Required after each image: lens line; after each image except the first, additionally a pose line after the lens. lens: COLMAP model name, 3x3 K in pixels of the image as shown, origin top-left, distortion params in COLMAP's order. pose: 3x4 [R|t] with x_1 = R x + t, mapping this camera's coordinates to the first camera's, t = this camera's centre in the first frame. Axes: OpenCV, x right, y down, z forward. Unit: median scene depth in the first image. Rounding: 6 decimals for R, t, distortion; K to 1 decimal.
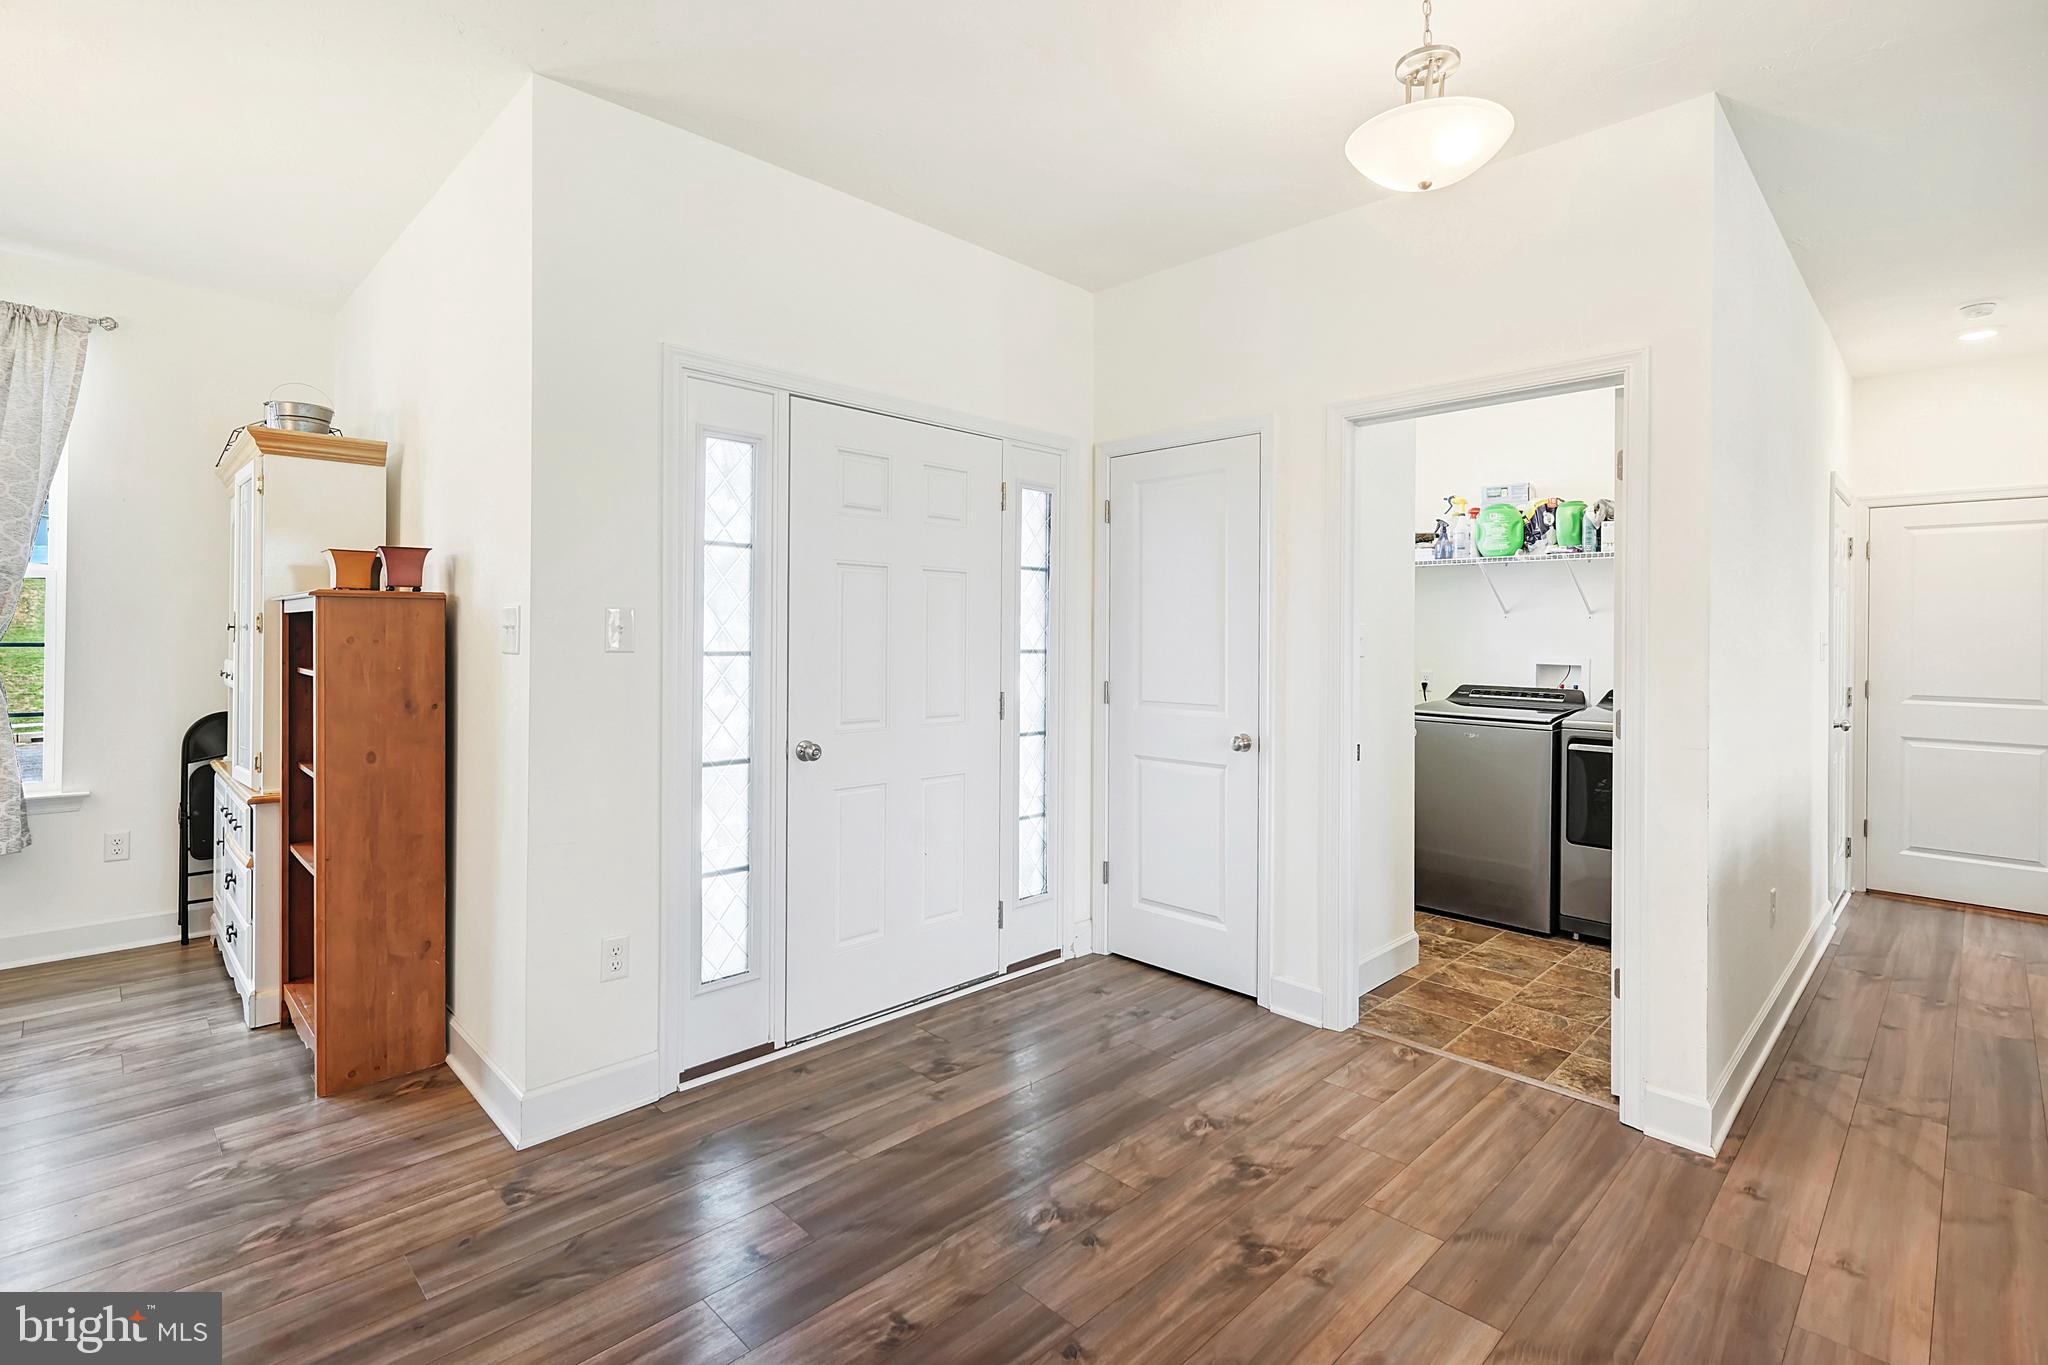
lens RADIAL K [[948.1, 0, 1038.2], [0, 948.1, 641.9], [0, 0, 1]] dist [-0.000326, 0.000400]
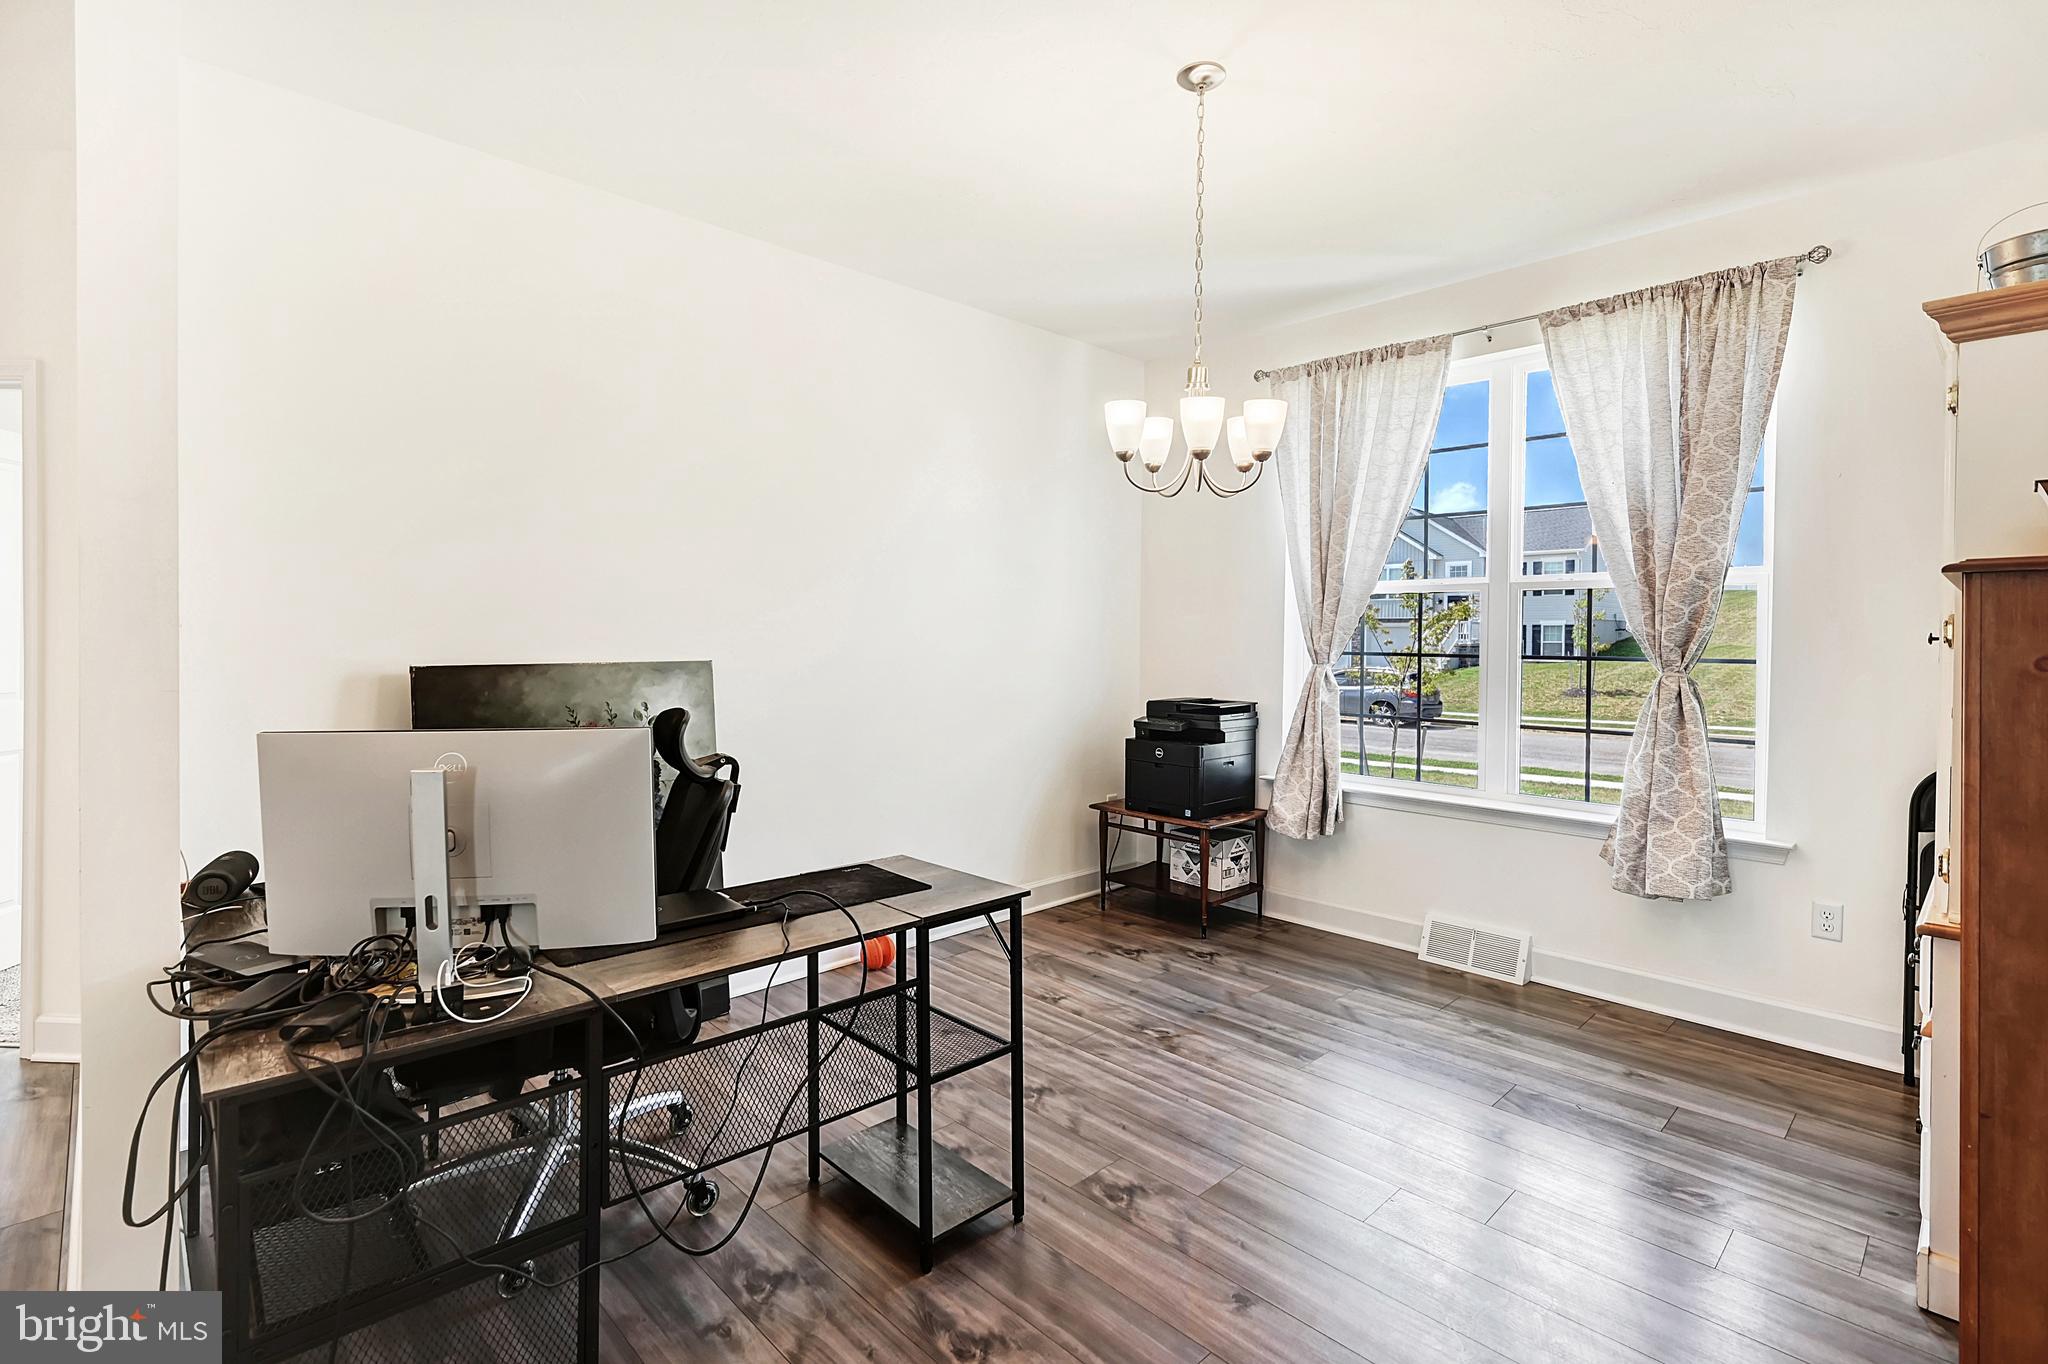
lens RADIAL K [[948.1, 0, 1038.2], [0, 948.1, 641.4], [0, 0, 1]] dist [-0.000326, 0.000400]
pose [[-0.011643, -0.000690, -0.999932, -0.209656], [-0.016548, 0.999863, -0.000497, -0.004626], [0.999795, 0.016541, -0.011653, 0.410439]]
